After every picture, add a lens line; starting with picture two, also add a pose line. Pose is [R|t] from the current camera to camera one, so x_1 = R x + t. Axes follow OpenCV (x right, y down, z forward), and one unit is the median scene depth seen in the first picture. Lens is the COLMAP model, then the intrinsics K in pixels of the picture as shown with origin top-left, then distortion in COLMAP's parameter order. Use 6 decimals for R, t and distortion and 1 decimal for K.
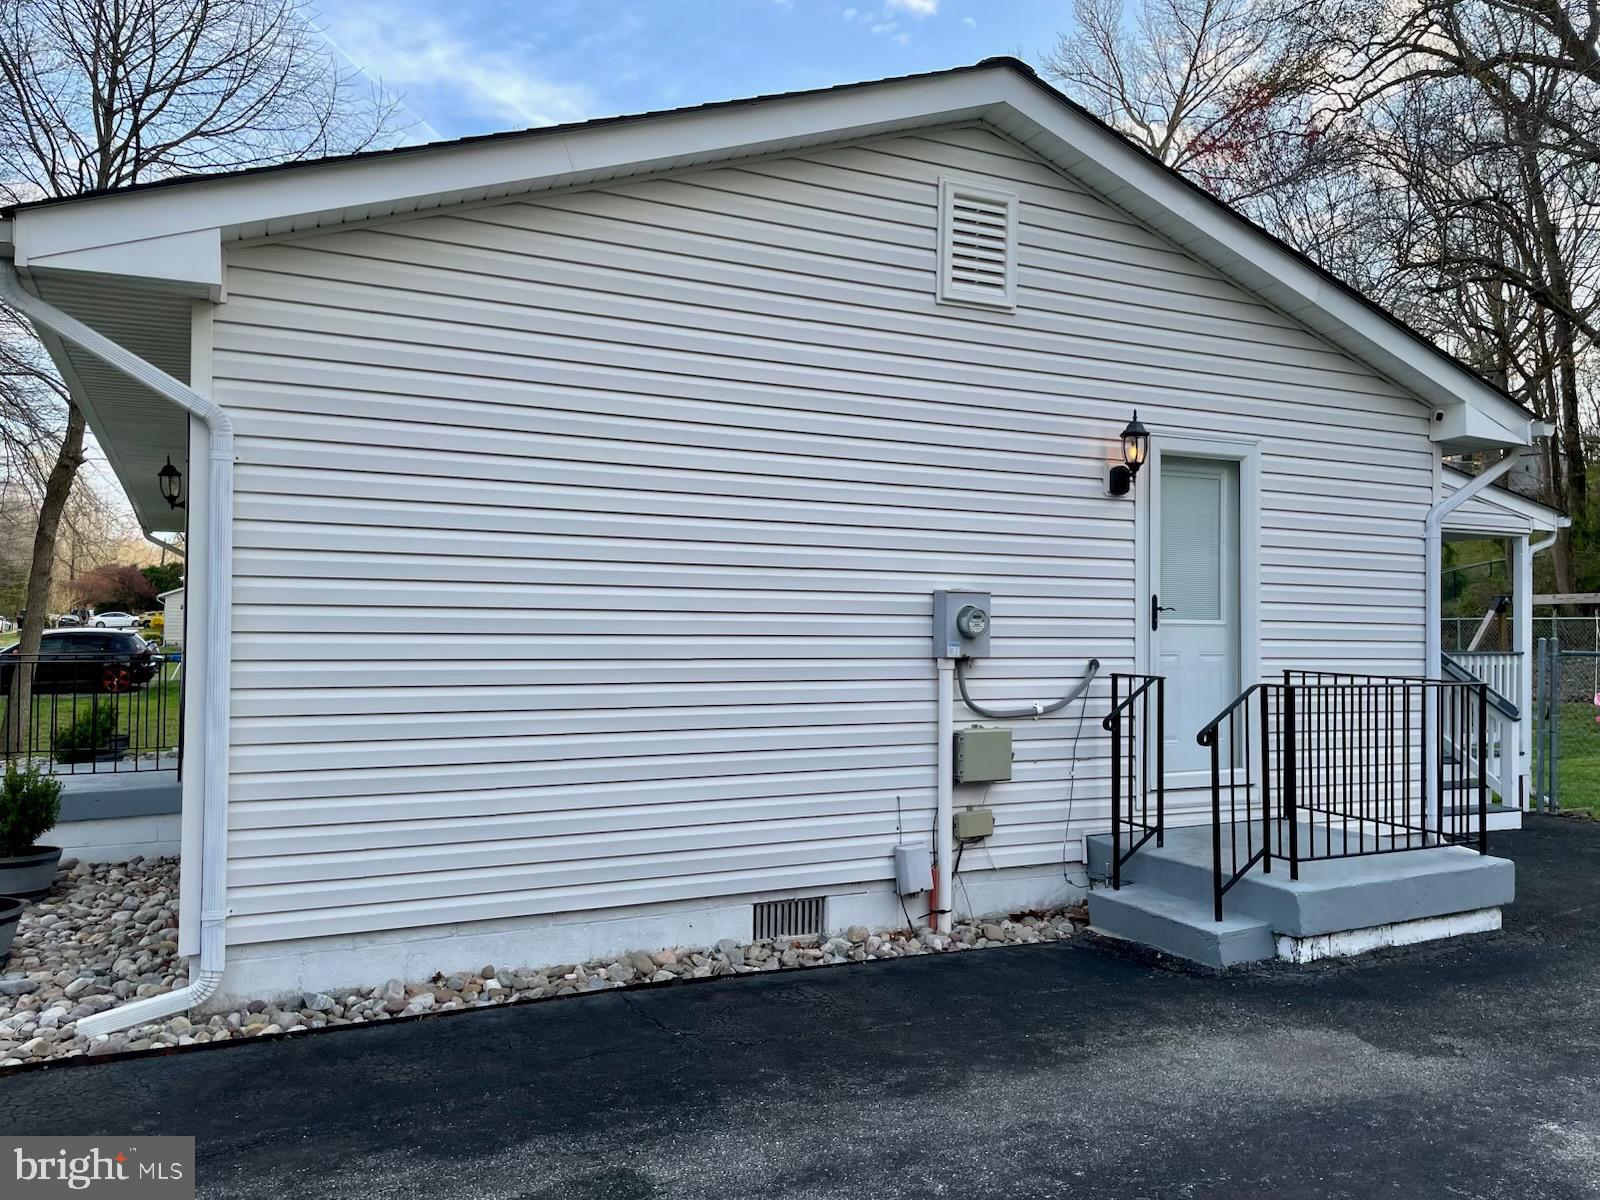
lens RADIAL K [[1205.9, 0, 800.4], [0, 1205.9, 571.2], [0, 0, 1]] dist [0.100726, -0.134138]
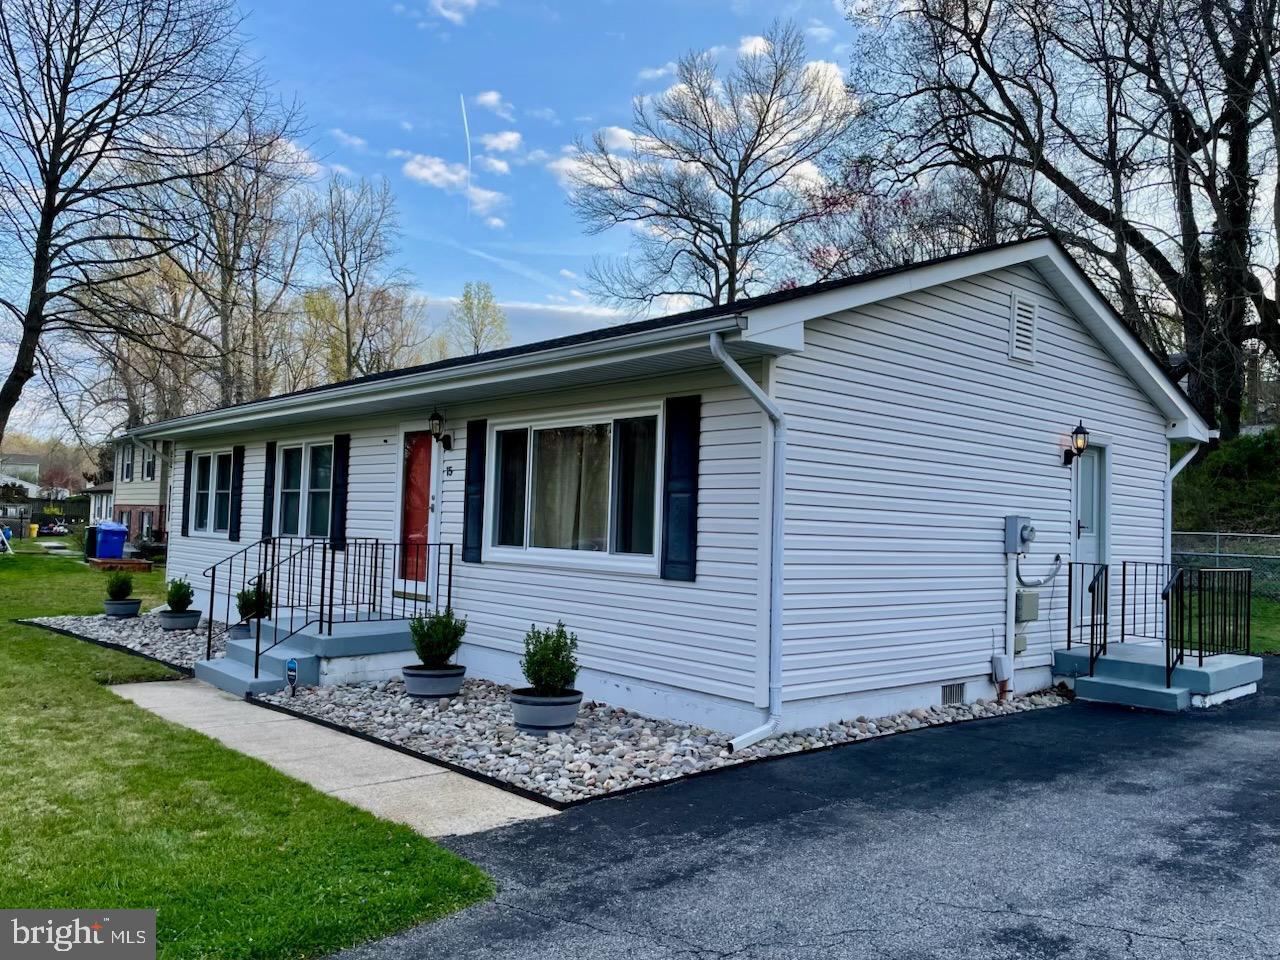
lens RADIAL K [[964.7, 0, 640.3], [0, 964.7, 456.9], [0, 0, 1]] dist [0.100726, -0.134138]
pose [[0.965673, 0.039267, 0.256776, -0.800716], [-0.033889, 0.999104, -0.025337, -0.016371], [-0.257541, 0.015766, 0.966139, -0.283630]]
